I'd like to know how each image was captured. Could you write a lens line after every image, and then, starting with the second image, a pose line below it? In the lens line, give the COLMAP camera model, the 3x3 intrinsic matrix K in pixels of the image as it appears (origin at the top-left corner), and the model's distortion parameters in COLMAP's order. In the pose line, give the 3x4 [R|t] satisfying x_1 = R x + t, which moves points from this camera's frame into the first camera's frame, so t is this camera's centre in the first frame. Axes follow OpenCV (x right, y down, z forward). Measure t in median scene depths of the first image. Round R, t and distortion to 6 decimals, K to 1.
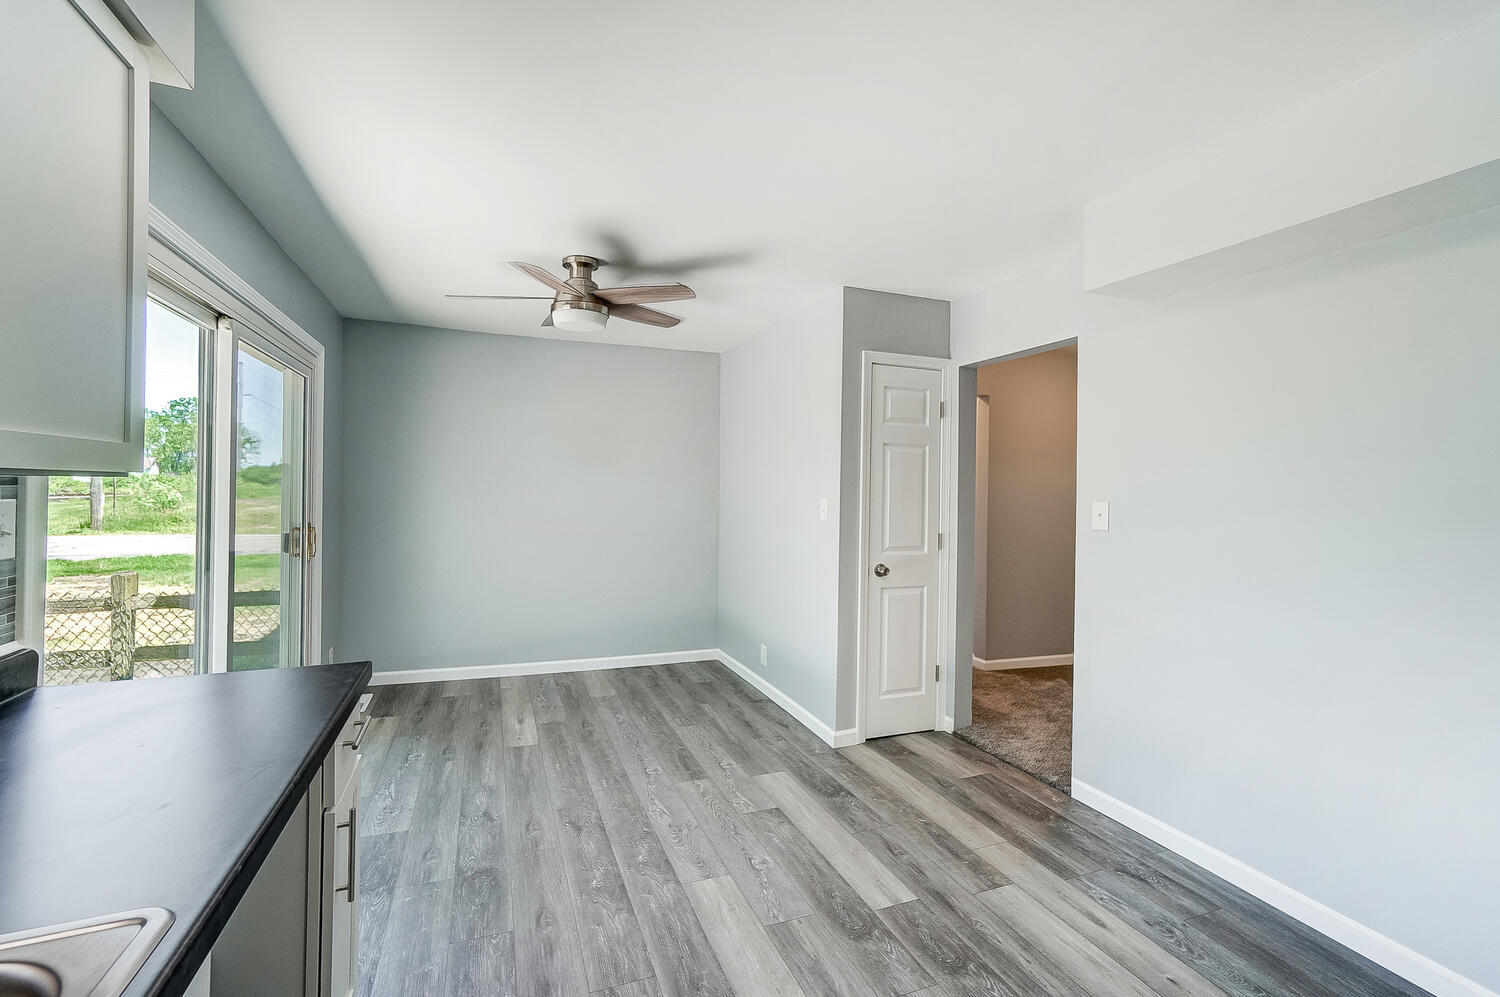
lens RADIAL K [[653.3, 0, 727.6], [0, 653.3, 493.7], [0, 0, 1]] dist [0.000222, 0.000576]
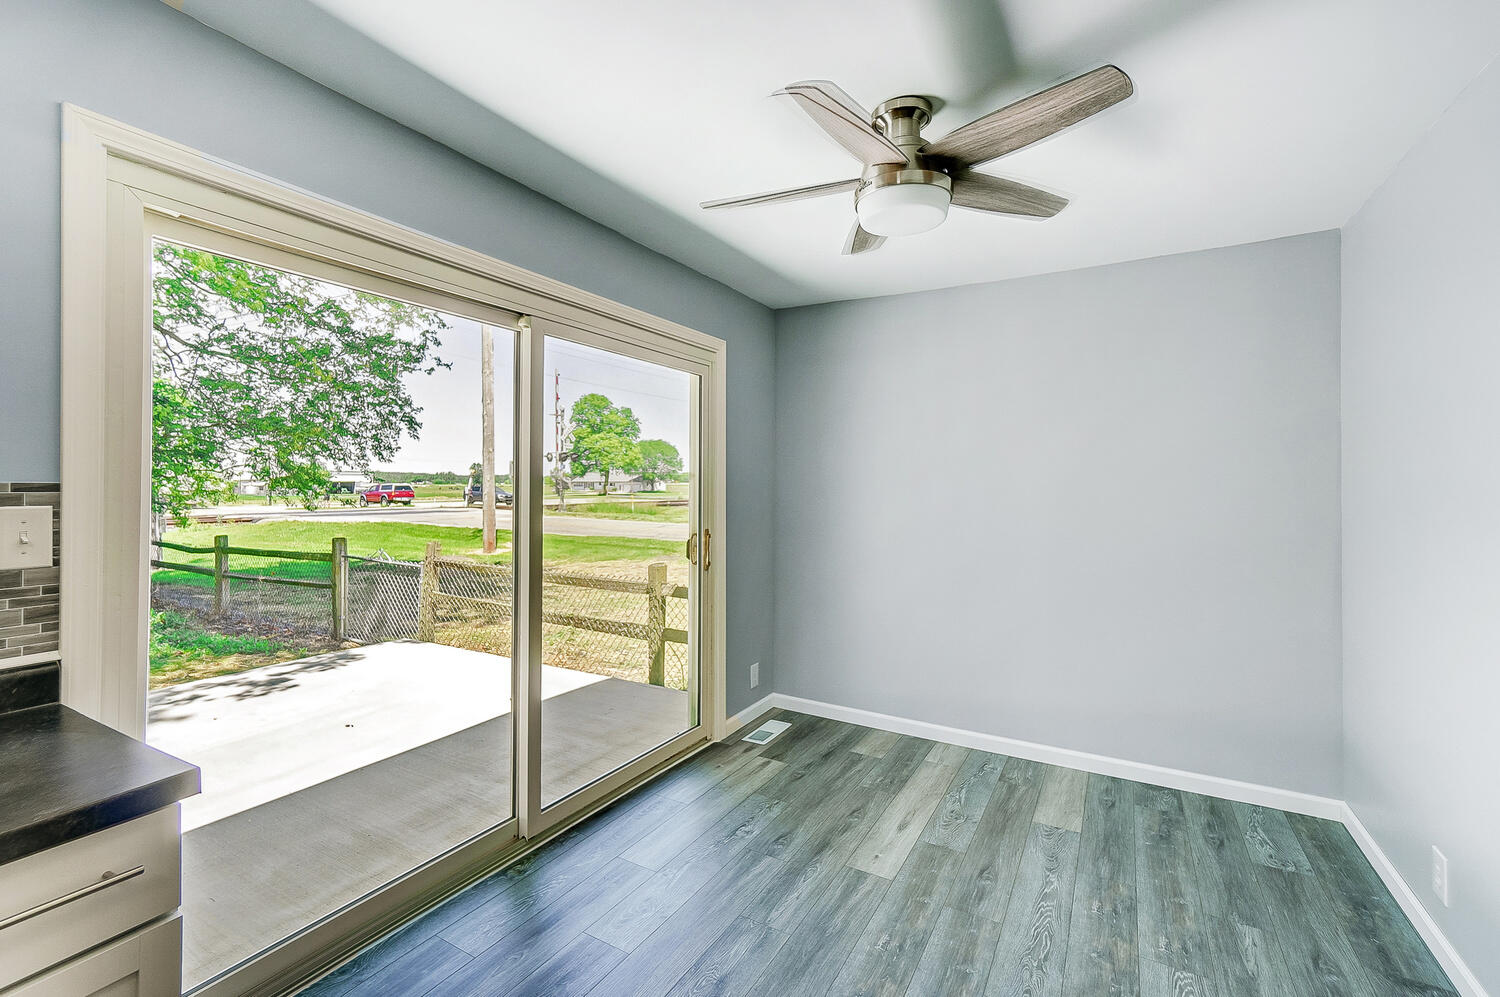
lens RADIAL K [[657.1, 0, 751.6], [0, 657.1, 484.7], [0, 0, 1]] dist [-0.009291, 0.010935]
pose [[0.638532, -0.013838, -0.769470, 0.126347], [0.000201, 0.999841, -0.017815, -0.001542], [0.769595, 0.011220, 0.638434, 0.445946]]
